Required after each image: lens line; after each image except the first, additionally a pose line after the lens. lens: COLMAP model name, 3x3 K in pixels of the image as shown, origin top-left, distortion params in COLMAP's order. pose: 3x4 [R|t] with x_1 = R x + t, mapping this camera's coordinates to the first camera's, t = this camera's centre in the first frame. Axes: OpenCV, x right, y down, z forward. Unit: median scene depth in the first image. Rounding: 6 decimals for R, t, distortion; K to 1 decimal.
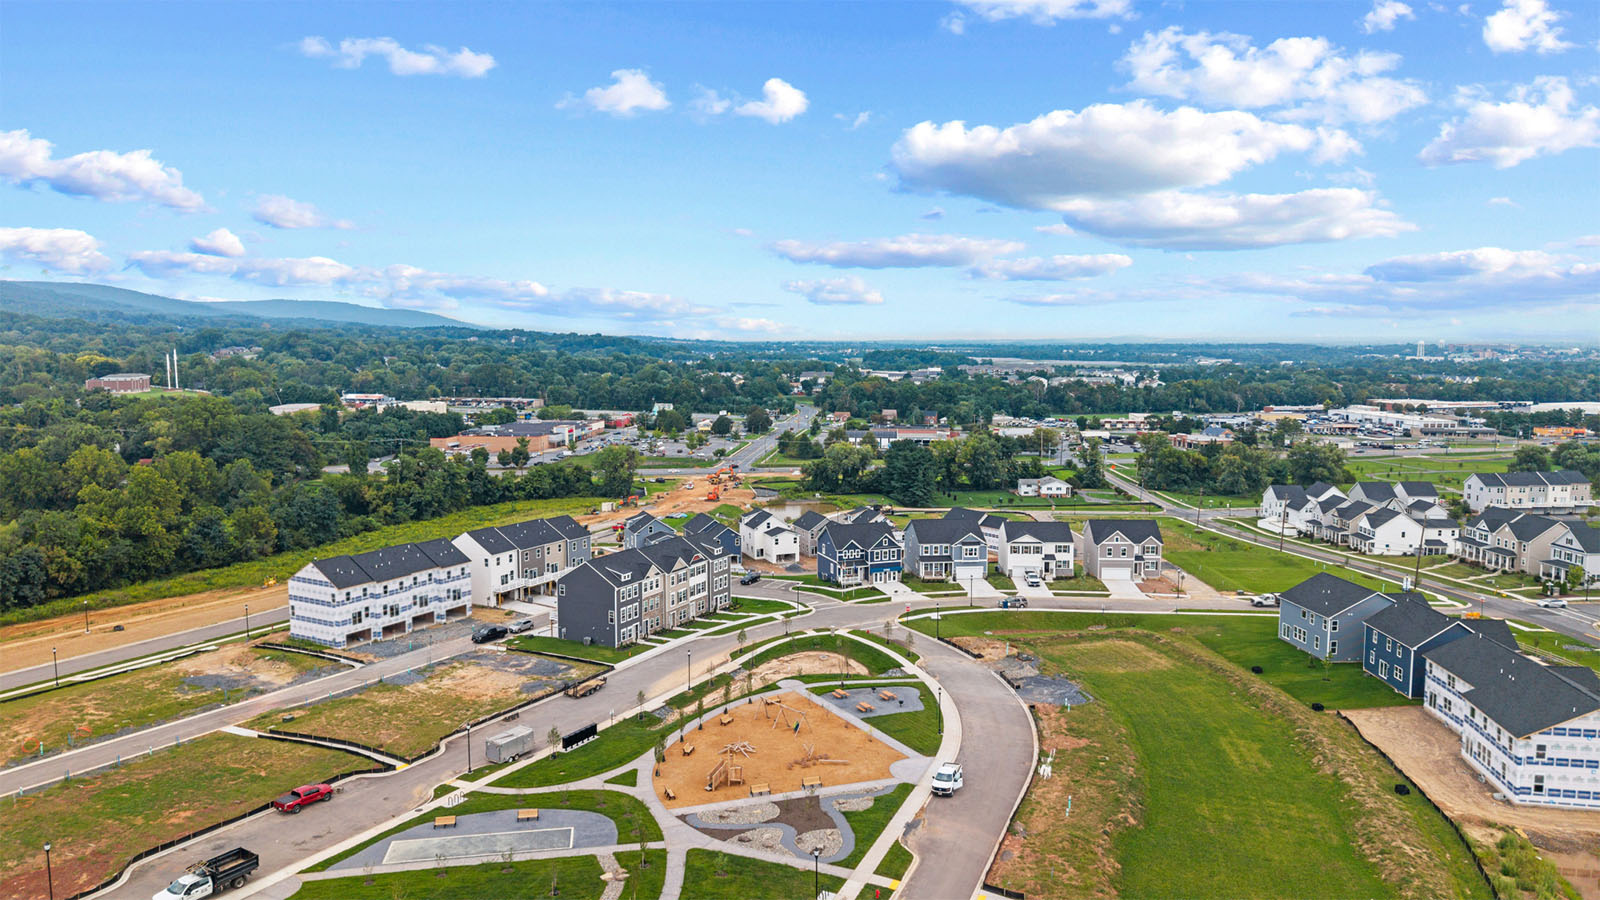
lens RADIAL K [[1064.9, 0, 800.0], [0, 1064.9, 450.0], [0, 0, 1]] dist [0.050451, -0.051695]
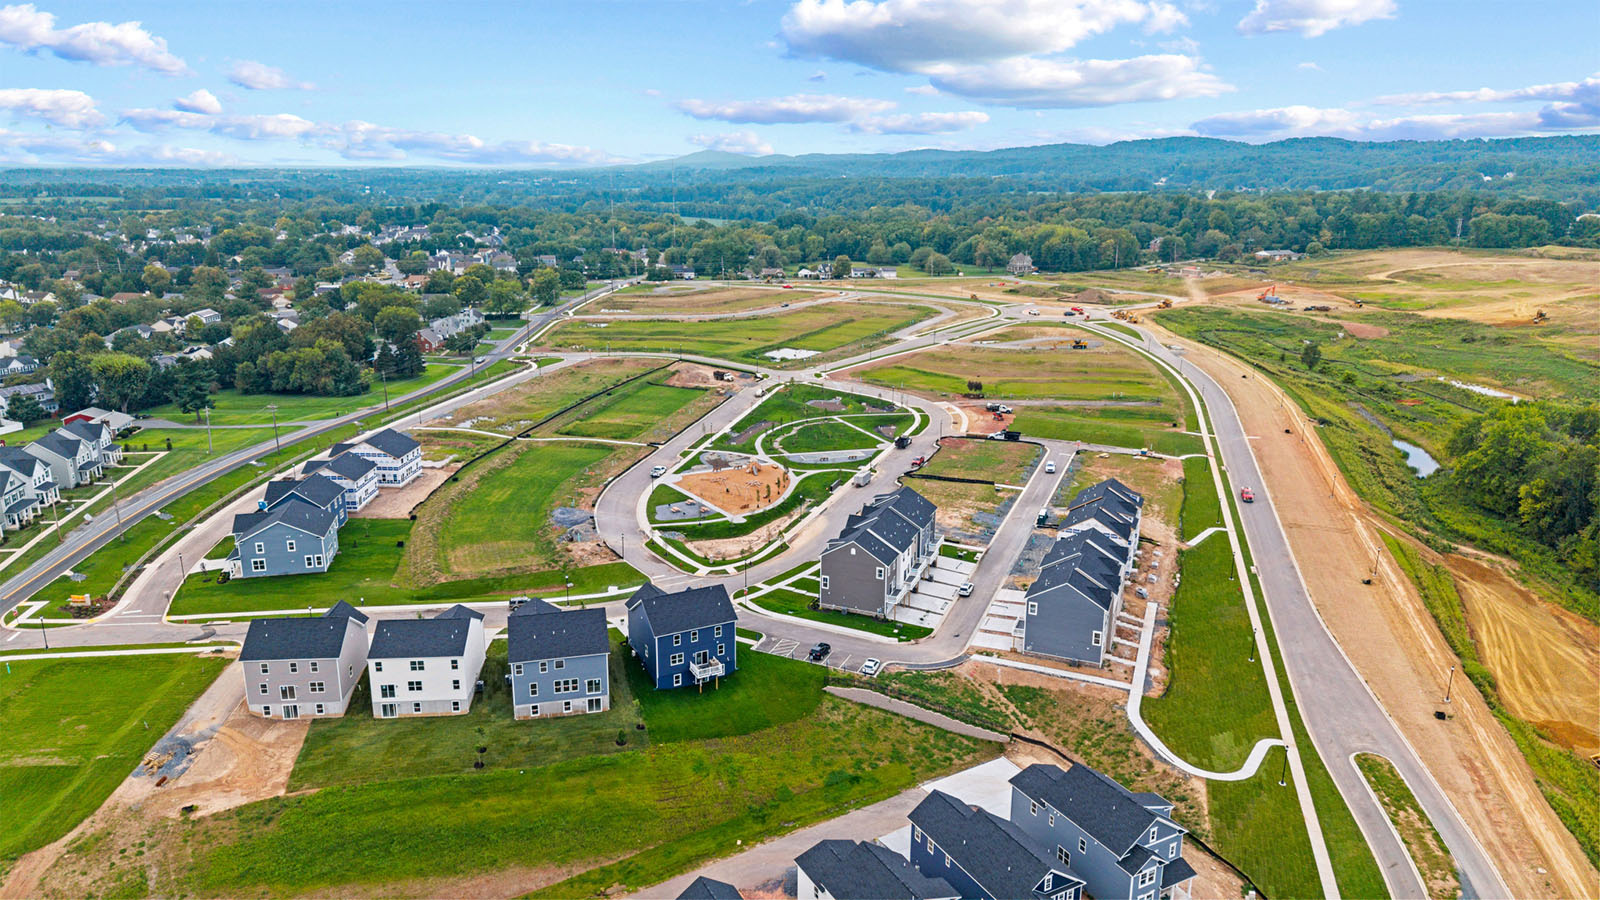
lens RADIAL K [[1064.9, 0, 800.0], [0, 1064.9, 450.0], [0, 0, 1]] dist [0.050451, -0.051695]
pose [[-0.992275, 0.027715, -0.120921, 0.060041], [-0.017595, 0.933430, 0.358328, -0.305979], [0.122802, 0.357687, -0.925732, 1.710565]]
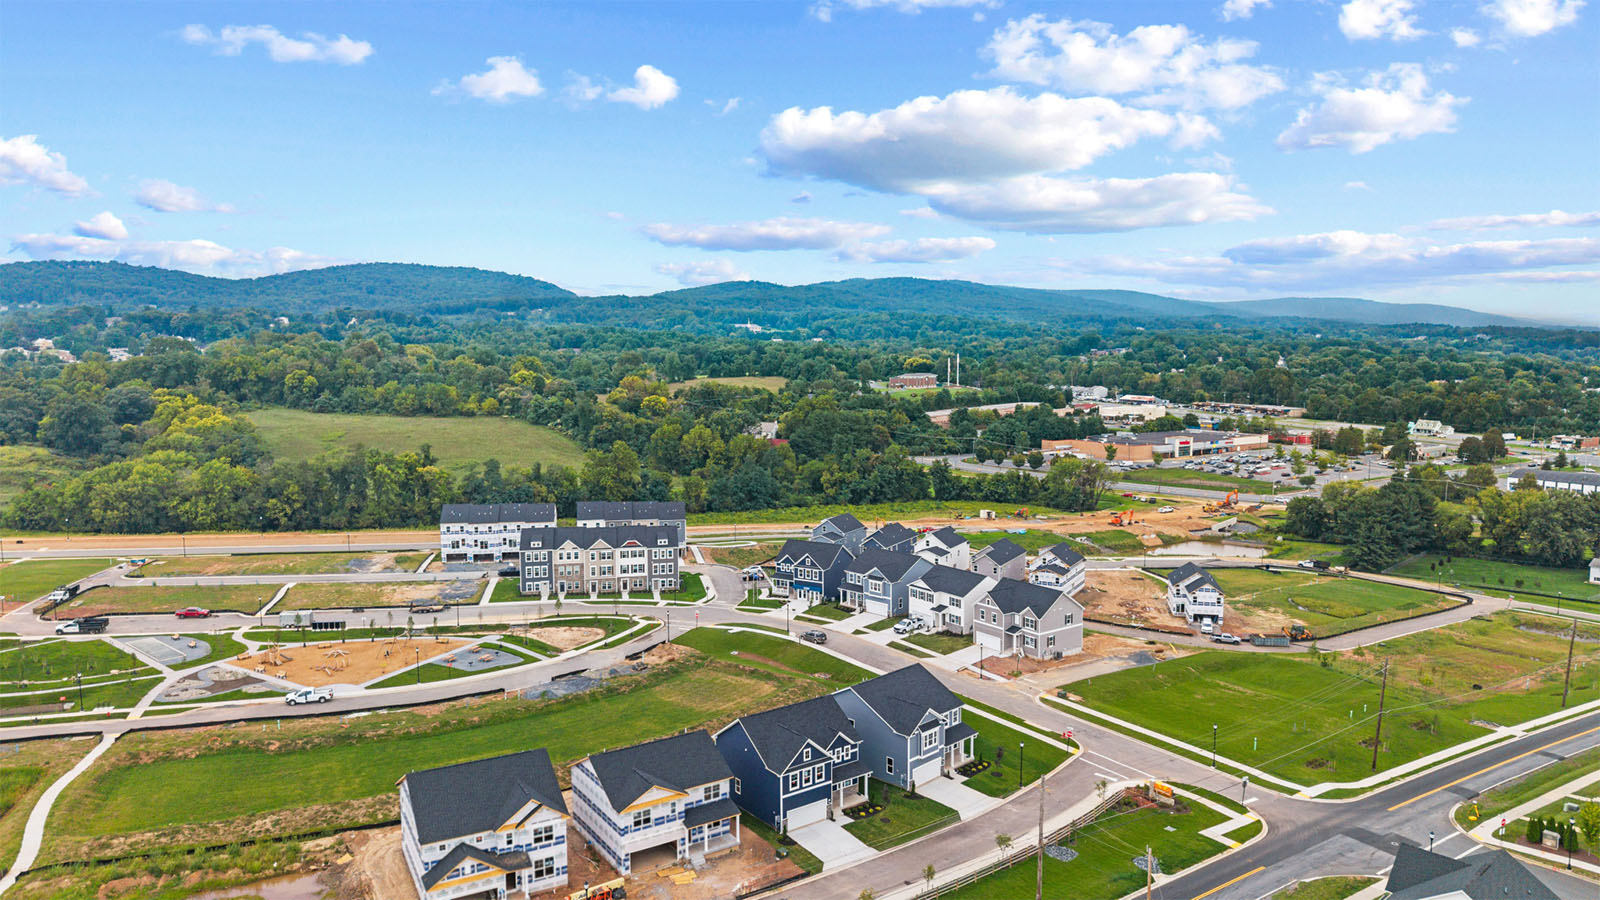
lens RADIAL K [[1064.9, 0, 800.0], [0, 1064.9, 450.0], [0, 0, 1]] dist [0.050451, -0.051695]
pose [[0.631090, 0.080070, -0.771566, 0.855818], [-0.077973, 0.996169, 0.039602, -0.061520], [0.771781, 0.035170, 0.634915, 0.327543]]
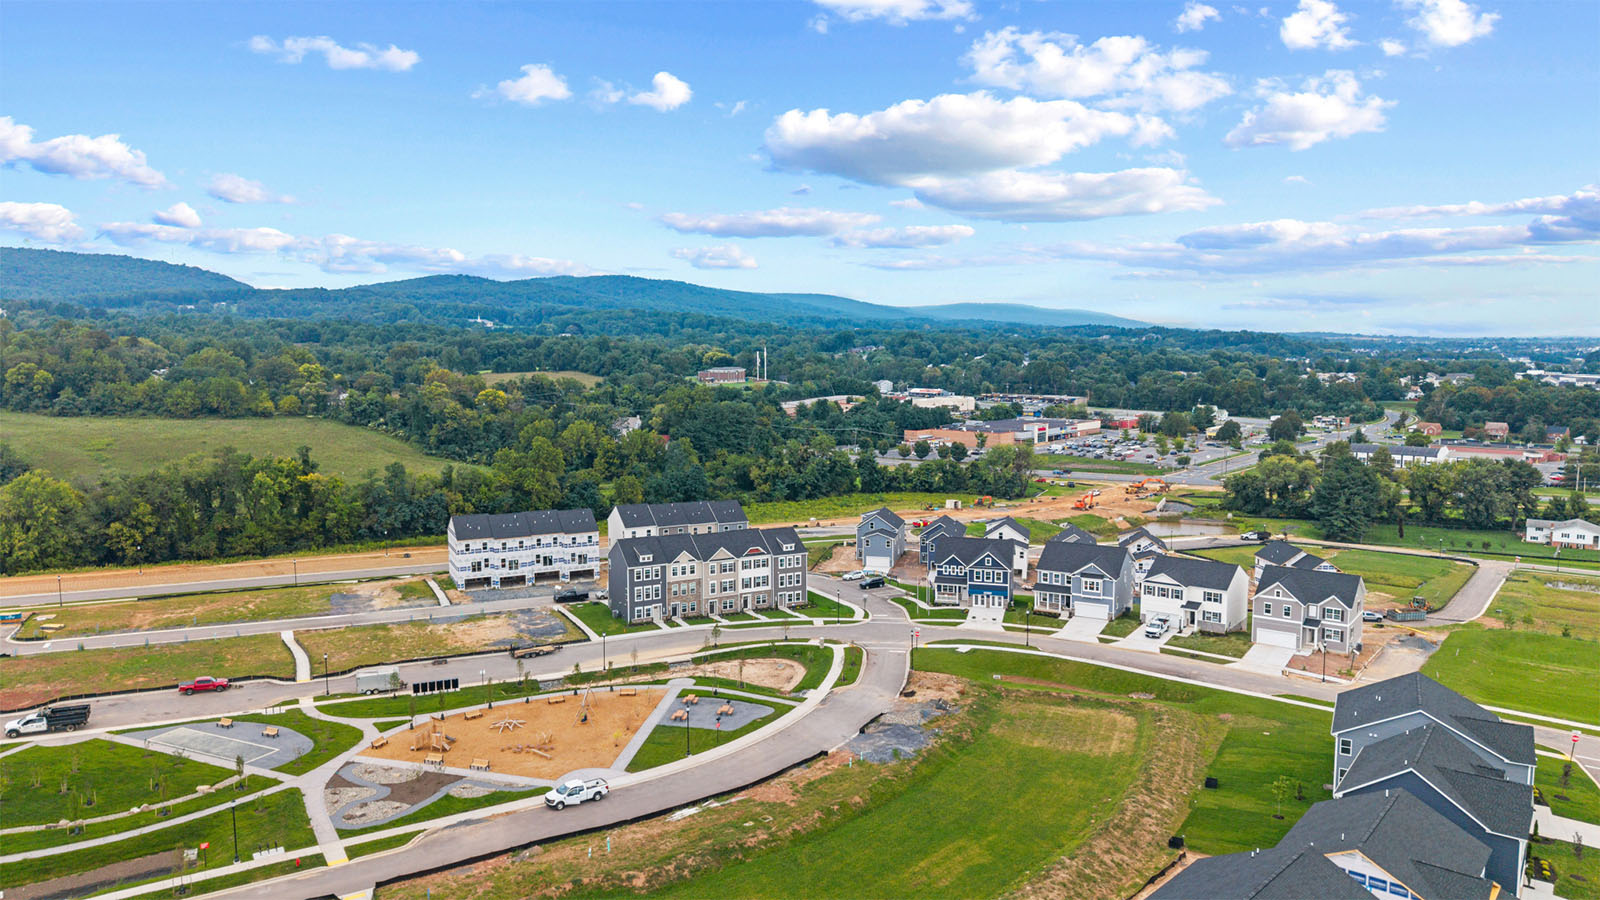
lens RADIAL K [[1058.4, 0, 800.0], [0, 1058.4, 450.0], [0, 0, 1]] dist [0.074999, -0.081555]
pose [[0.819760, 0.057961, -0.569767, 0.442529], [-0.057088, 0.998181, 0.019406, -0.013047], [0.569855, 0.016619, 0.821577, 0.185241]]
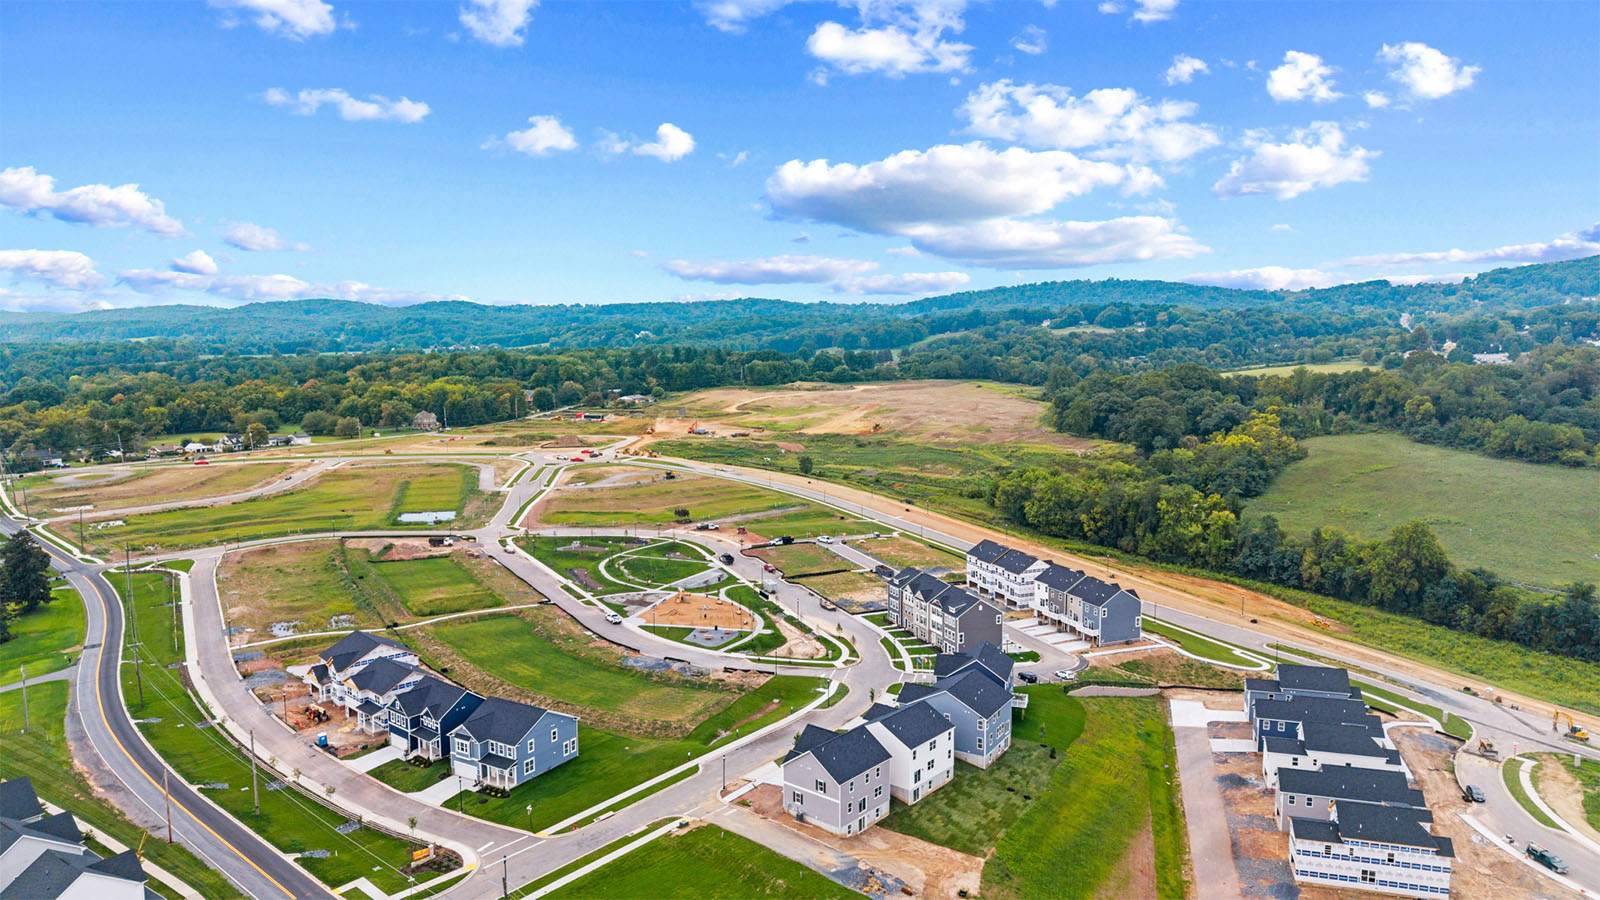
lens RADIAL K [[1064.9, 0, 800.0], [0, 1064.9, 450.0], [0, 0, 1]] dist [0.050451, -0.051695]
pose [[-0.607644, 0.095118, -0.788493, 0.922264], [-0.079694, 0.980489, 0.179694, -0.276344], [0.790201, 0.172028, -0.588208, 1.436199]]
